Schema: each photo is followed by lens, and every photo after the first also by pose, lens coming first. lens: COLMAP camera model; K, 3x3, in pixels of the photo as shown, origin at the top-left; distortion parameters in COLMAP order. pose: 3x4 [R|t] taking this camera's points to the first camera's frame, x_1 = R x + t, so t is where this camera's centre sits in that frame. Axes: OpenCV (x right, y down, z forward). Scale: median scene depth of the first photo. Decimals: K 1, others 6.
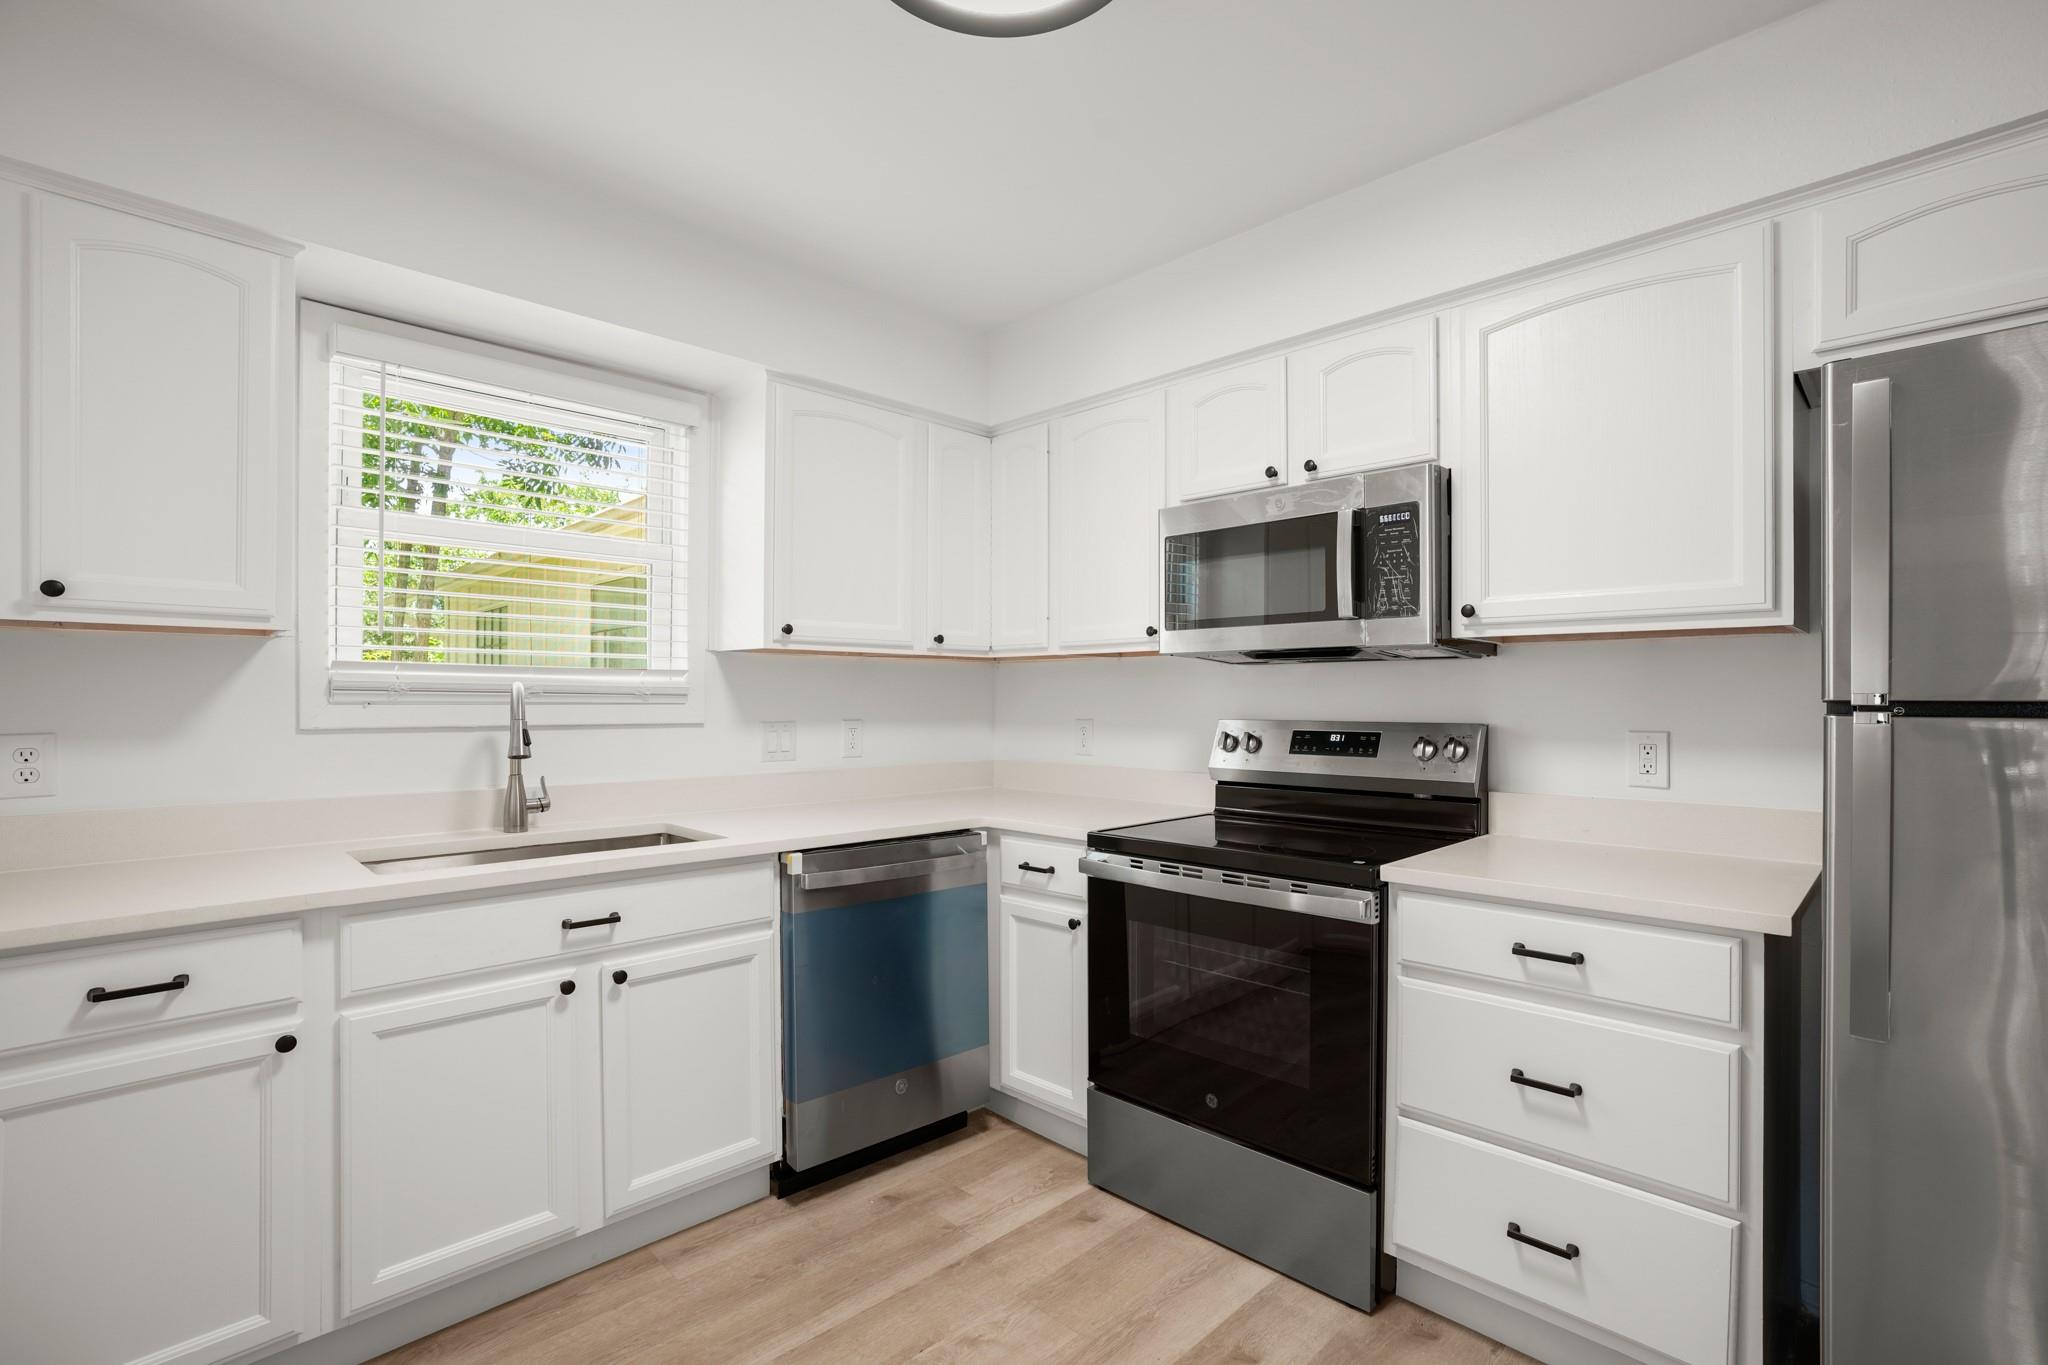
lens RADIAL K [[942.8, 0, 1007.1], [0, 942.8, 688.5], [0, 0, 1]] dist [-0.040665, 0.016050]
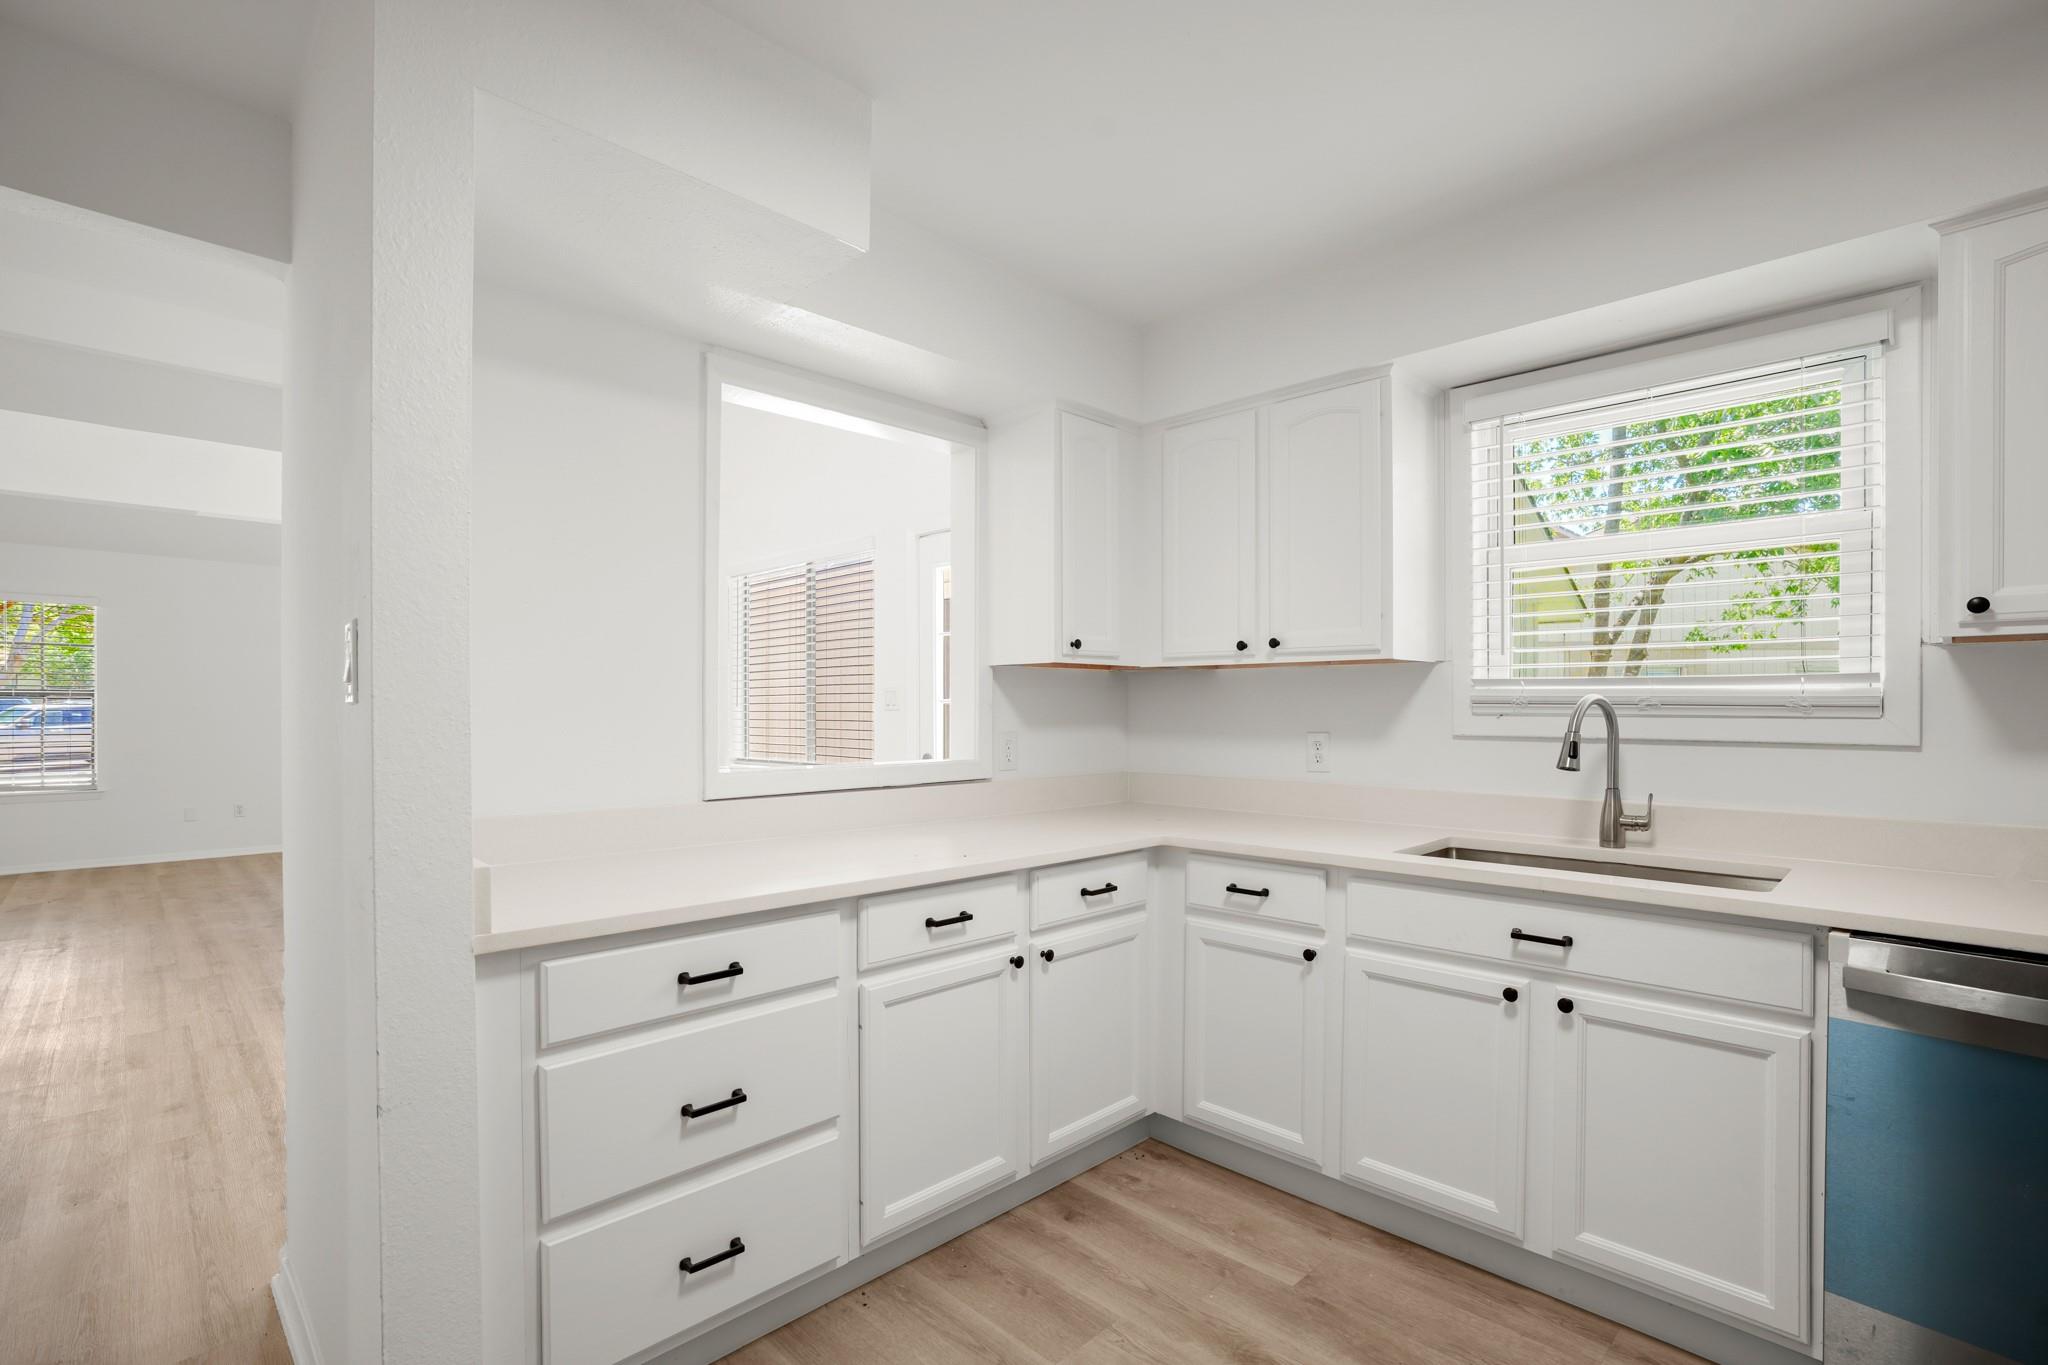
lens RADIAL K [[942.8, 0, 1063.5], [0, 942.8, 710.3], [0, 0, 1]] dist [-0.040665, 0.016050]
pose [[0.027032, -0.001958, -0.999633, 0.509573], [0.007625, 0.999969, -0.001753, 0.008466], [0.999605, -0.007575, 0.027046, 0.468086]]
